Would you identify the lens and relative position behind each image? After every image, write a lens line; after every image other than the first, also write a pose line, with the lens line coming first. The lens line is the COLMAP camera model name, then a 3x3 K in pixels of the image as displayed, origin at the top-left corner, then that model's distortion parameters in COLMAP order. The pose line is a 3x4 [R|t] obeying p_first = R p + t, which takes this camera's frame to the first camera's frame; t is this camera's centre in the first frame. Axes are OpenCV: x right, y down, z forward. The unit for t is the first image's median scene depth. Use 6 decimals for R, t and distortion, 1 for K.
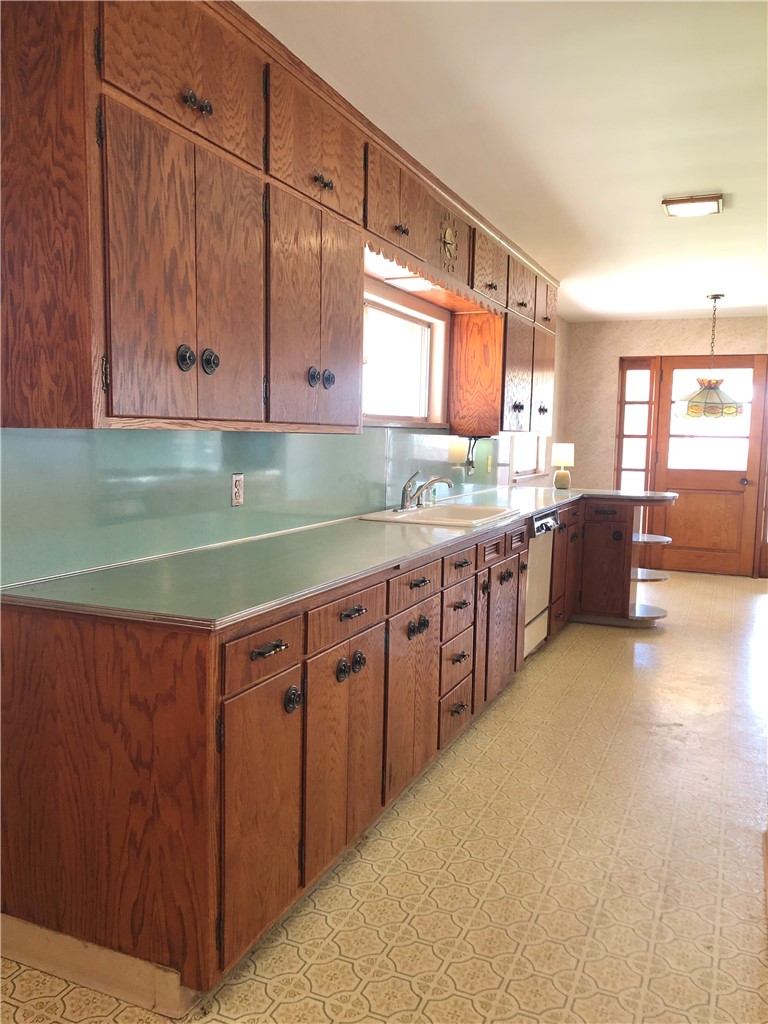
lens RADIAL K [[835.2, 0, 393.3], [0, 835.2, 526.6], [0, 0, 1]] dist [0.000548, 0.032082]
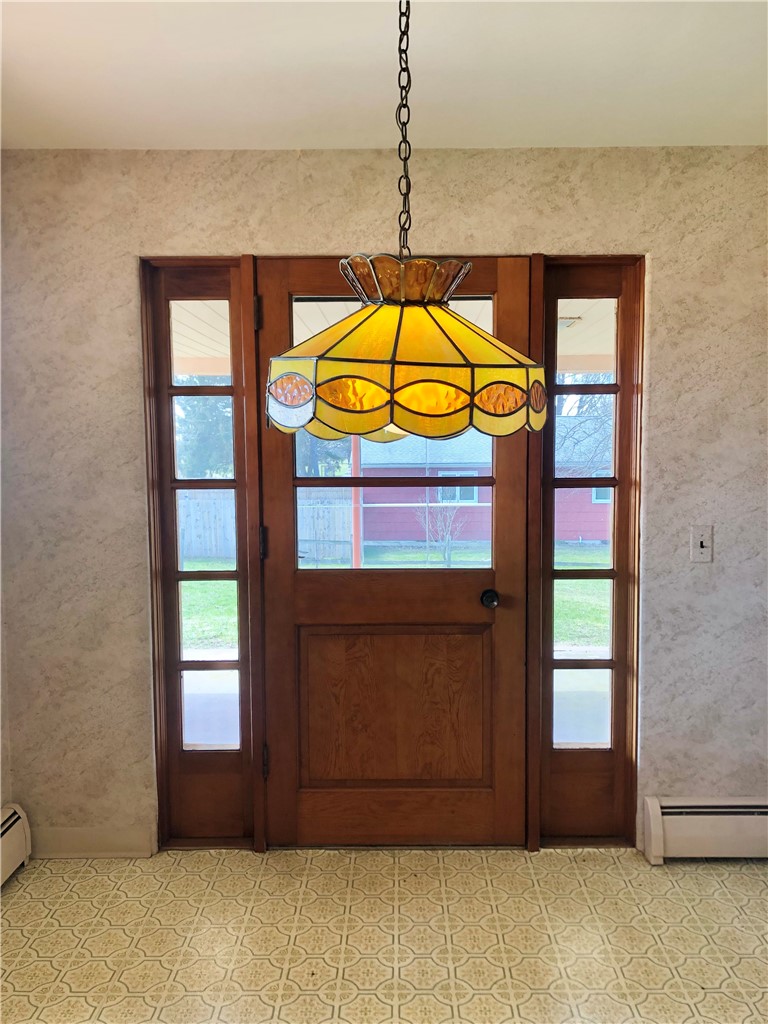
lens RADIAL K [[835.2, 0, 400.3], [0, 835.2, 512.8], [0, 0, 1]] dist [0.000548, 0.032082]
pose [[0.929084, -0.054075, 0.365894, 0.240203], [0.064041, 0.997832, -0.015146, -0.086023], [-0.364282, 0.037504, 0.930533, 0.646330]]
